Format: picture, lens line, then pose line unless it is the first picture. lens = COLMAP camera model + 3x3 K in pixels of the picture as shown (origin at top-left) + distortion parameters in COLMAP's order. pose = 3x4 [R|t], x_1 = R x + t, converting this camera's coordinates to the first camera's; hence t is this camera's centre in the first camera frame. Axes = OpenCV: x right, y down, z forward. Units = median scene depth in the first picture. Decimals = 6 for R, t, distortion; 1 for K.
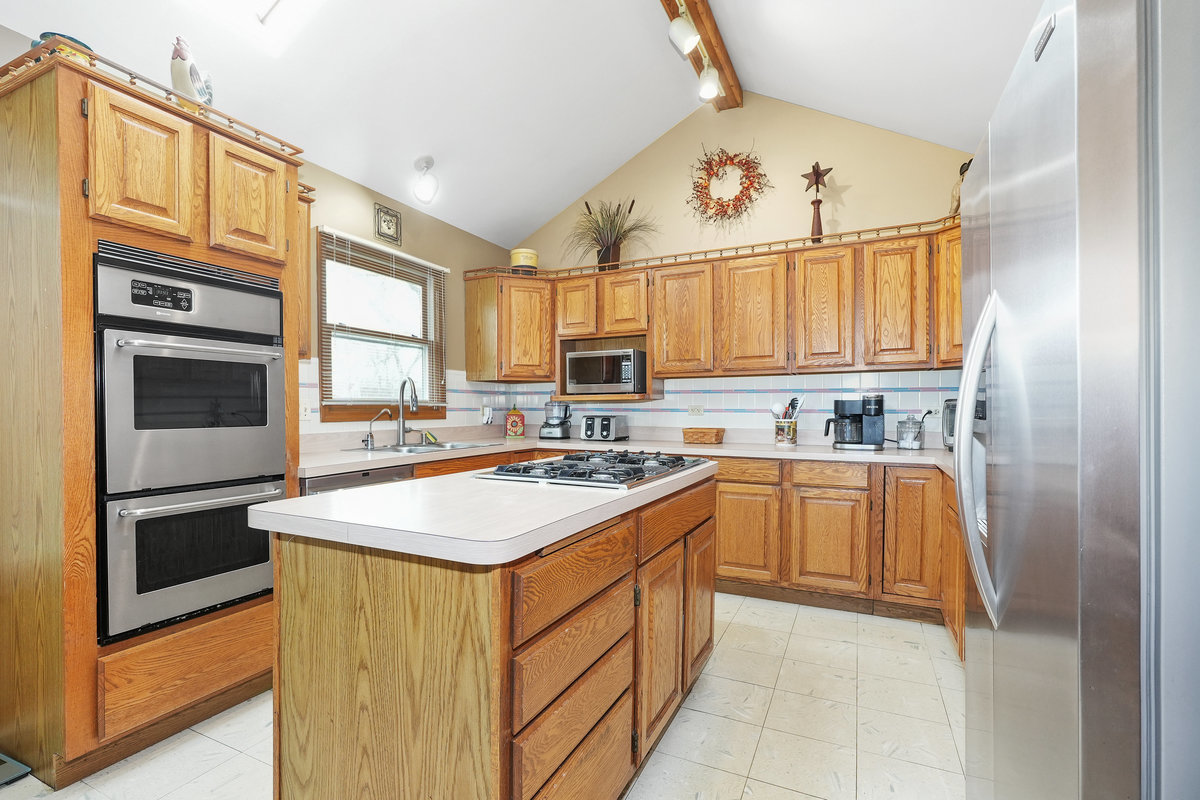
lens RADIAL K [[535.3, 0, 610.1], [0, 535.3, 409.1], [0, 0, 1]] dist [-0.004340, -0.000495]
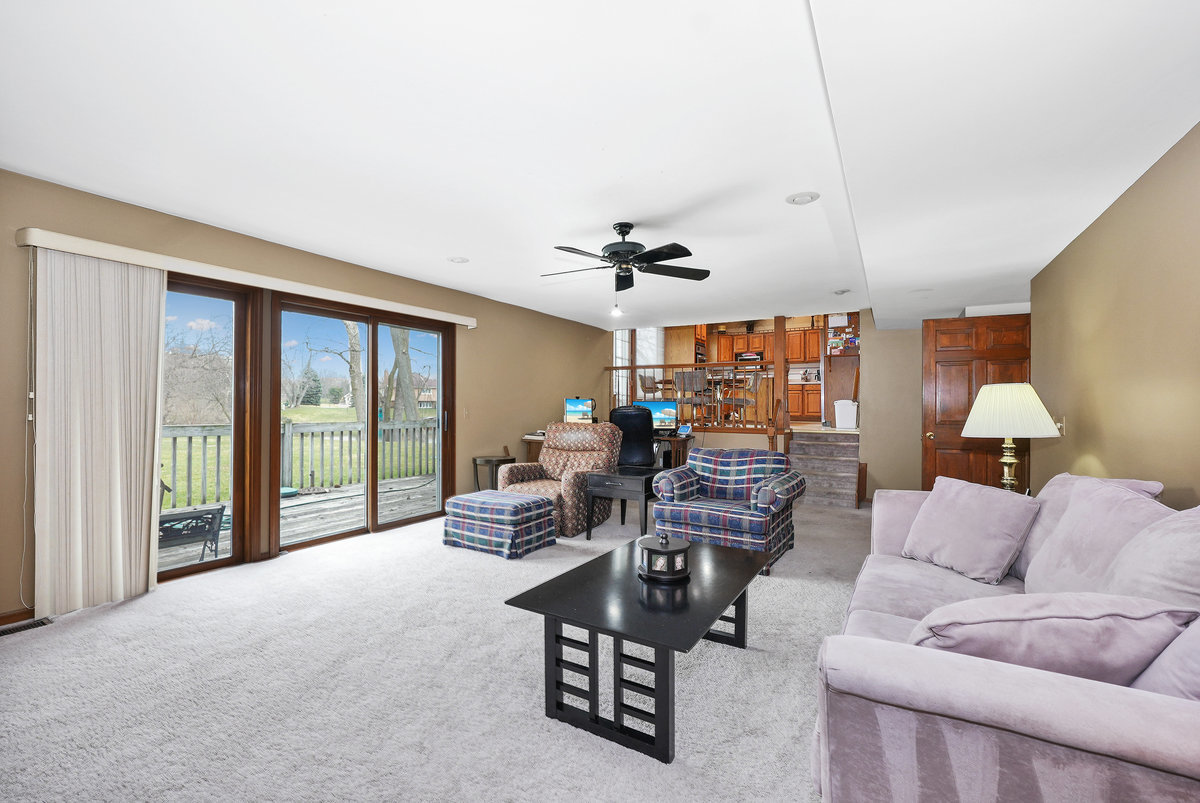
lens RADIAL K [[543.4, 0, 590.6], [0, 543.4, 403.7], [0, 0, 1]] dist [-0.011571, 0.000211]
pose [[0.996442, 0.003924, -0.084189, -0.853410], [-0.005380, 0.999840, -0.017075, 0.297360], [0.084109, 0.017468, 0.996303, -2.951941]]
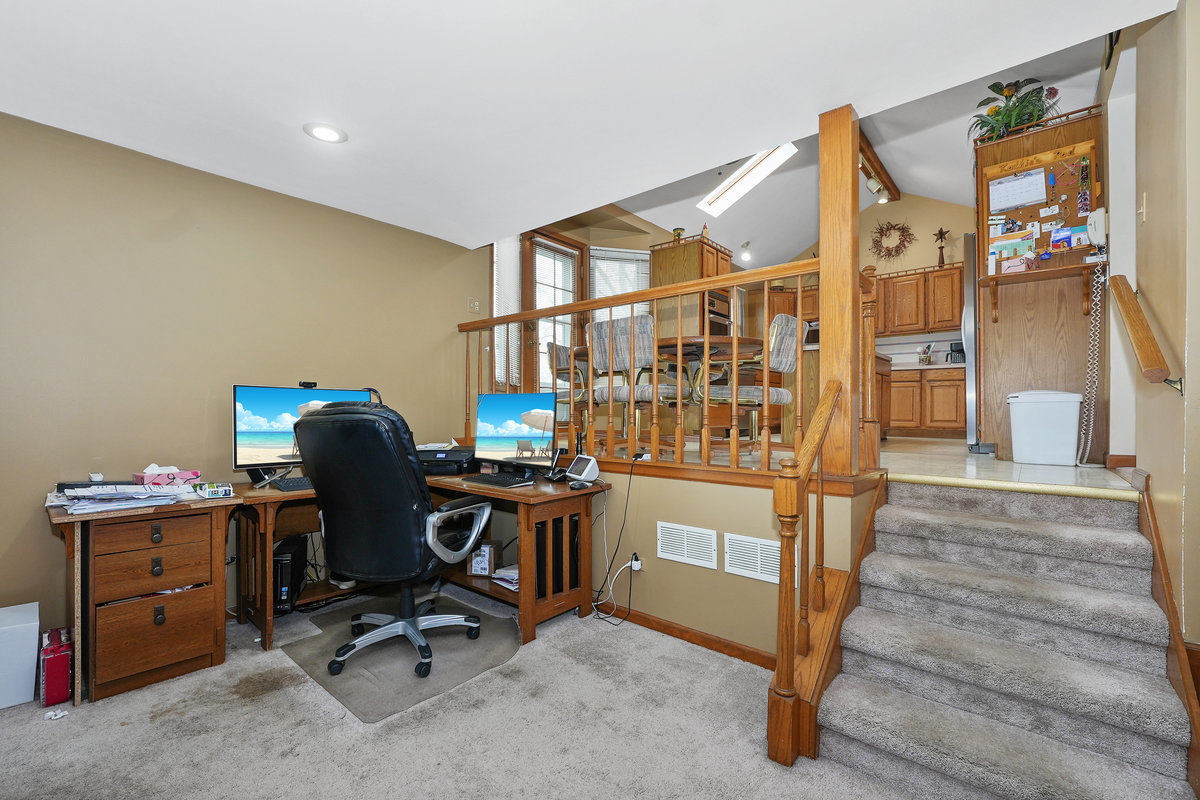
lens RADIAL K [[521.1, 0, 601.9], [0, 521.1, 413.1], [0, 0, 1]] dist [-0.012667, 0.003628]
pose [[0.965250, 0.004629, -0.261288, -0.357019], [-0.007892, 0.999903, -0.011440, 0.288269], [0.261210, 0.013105, 0.965193, -1.287272]]
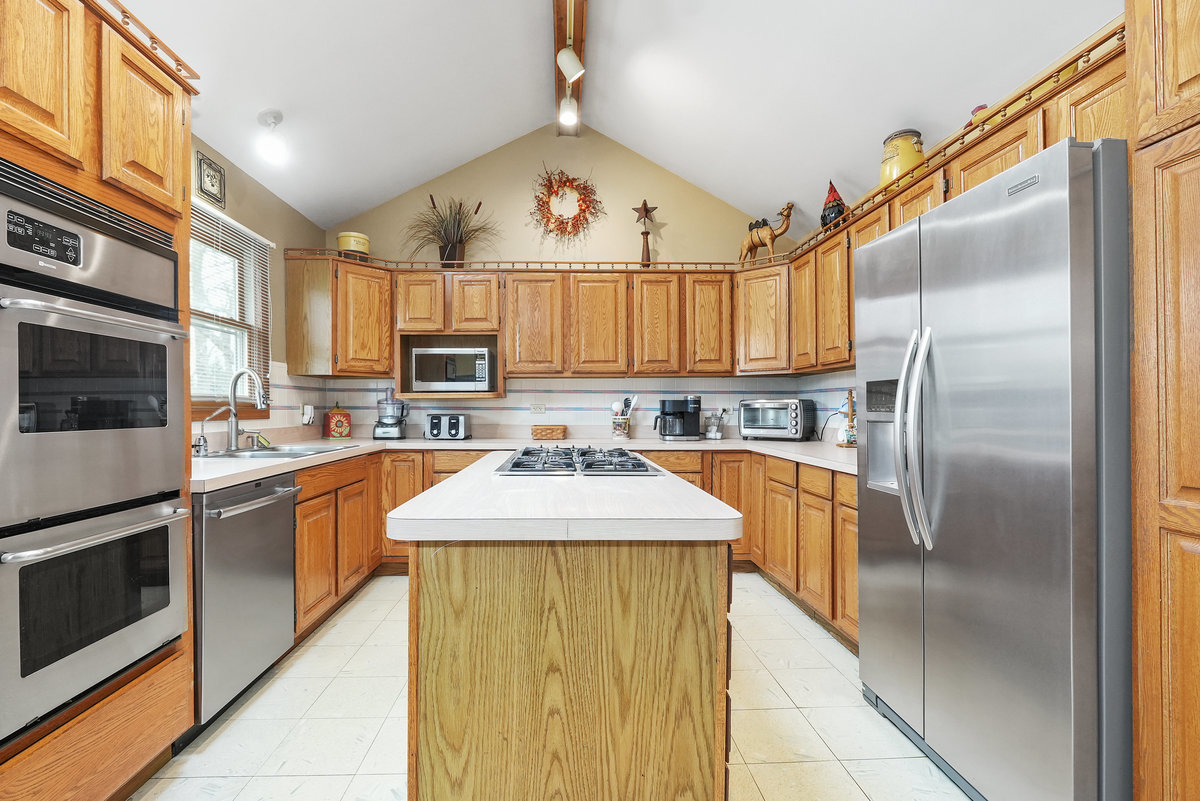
lens RADIAL K [[521.1, 0, 573.8], [0, 521.1, 403.9], [0, 0, 1]] dist [-0.012667, 0.003628]
pose [[0.888898, 0.004439, 0.458083, -0.296225], [0.000776, 0.999937, -0.011195, 0.005251], [-0.458104, 0.010306, 0.888839, 0.051034]]
